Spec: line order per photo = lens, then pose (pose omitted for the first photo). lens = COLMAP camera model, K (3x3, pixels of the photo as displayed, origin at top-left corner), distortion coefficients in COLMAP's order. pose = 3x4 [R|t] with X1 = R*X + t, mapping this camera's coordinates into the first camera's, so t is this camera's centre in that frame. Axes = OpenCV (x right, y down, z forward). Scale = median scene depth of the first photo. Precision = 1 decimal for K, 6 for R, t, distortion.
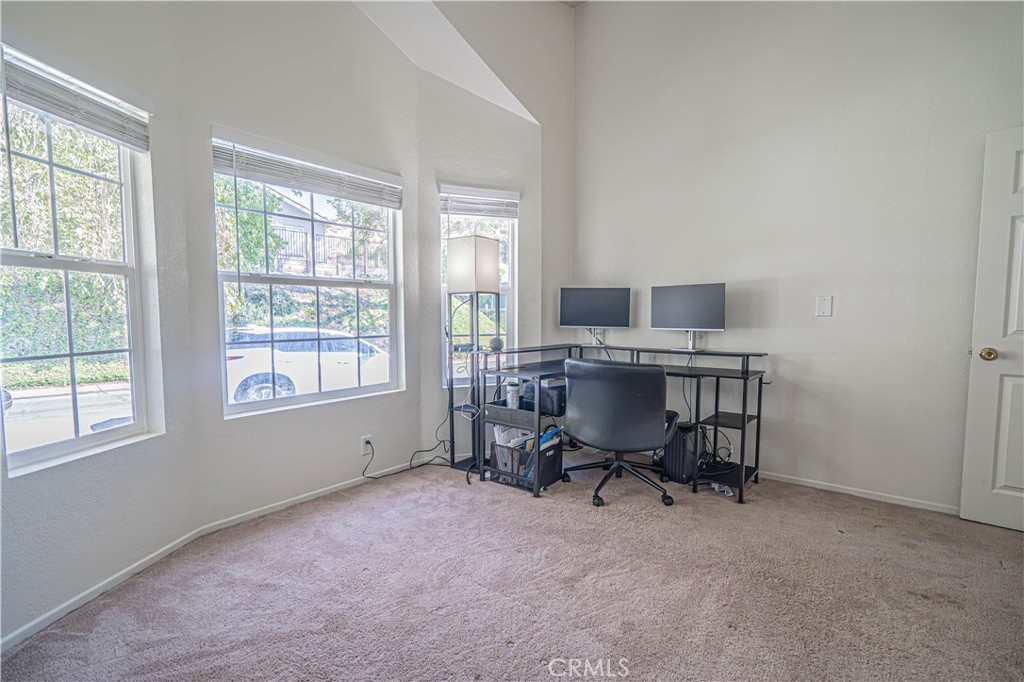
lens RADIAL K [[461.6, 0, 513.1], [0, 461.6, 343.9], [0, 0, 1]] dist [-0.001134, 0.000349]
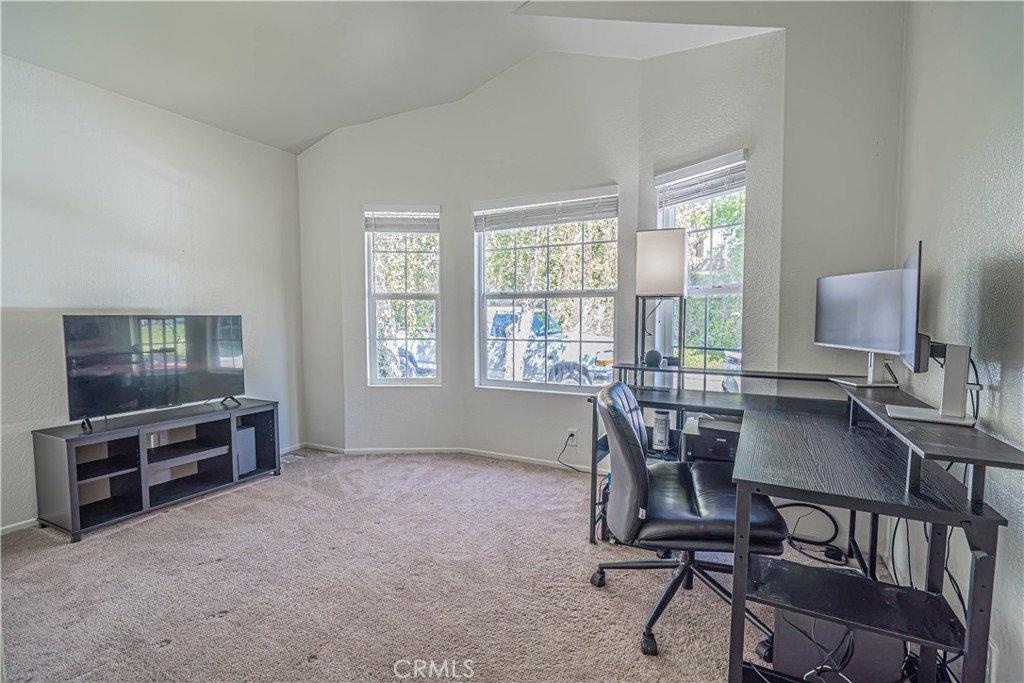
lens RADIAL K [[465.9, 0, 512.0], [0, 465.9, 341.5], [0, 0, 1]] dist [-0.001838, 0.000367]
pose [[0.203739, 0.048577, -0.977819, 0.742144], [-0.066672, 0.997138, 0.035645, -0.042973], [0.976752, 0.057931, 0.206395, 0.604224]]
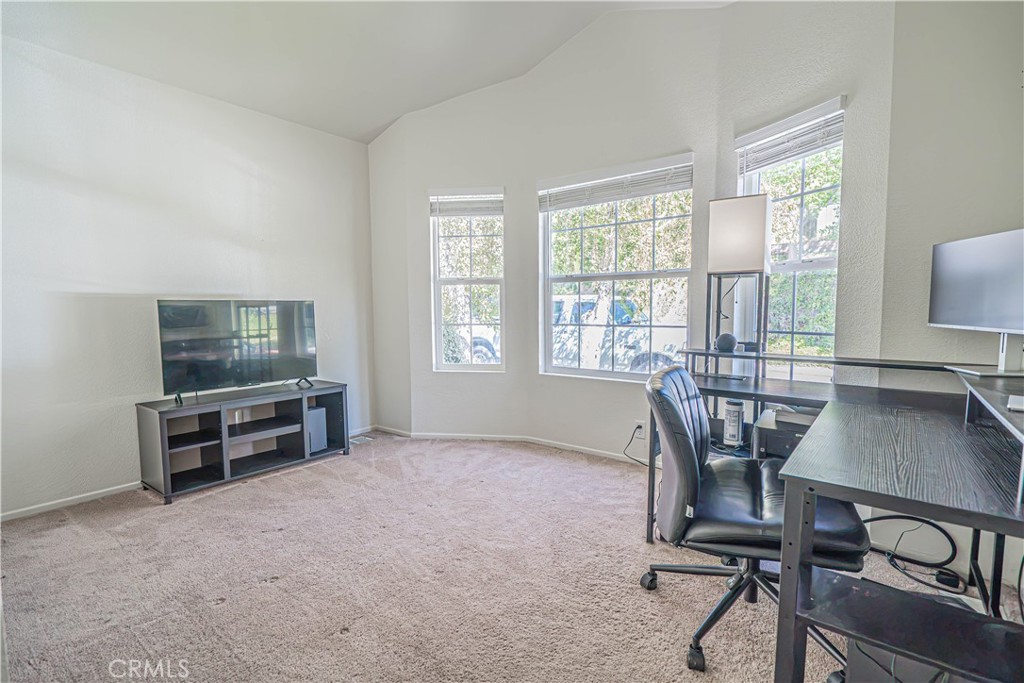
lens RADIAL K [[476.3, 0, 515.6], [0, 476.3, 341.4], [0, 0, 1]] dist [0.000338, 0.000742]
pose [[0.026506, 0.066932, -0.997405, 0.727881], [-0.062052, 0.995942, 0.065184, -0.030671], [0.997721, 0.060163, 0.030551, 0.668369]]
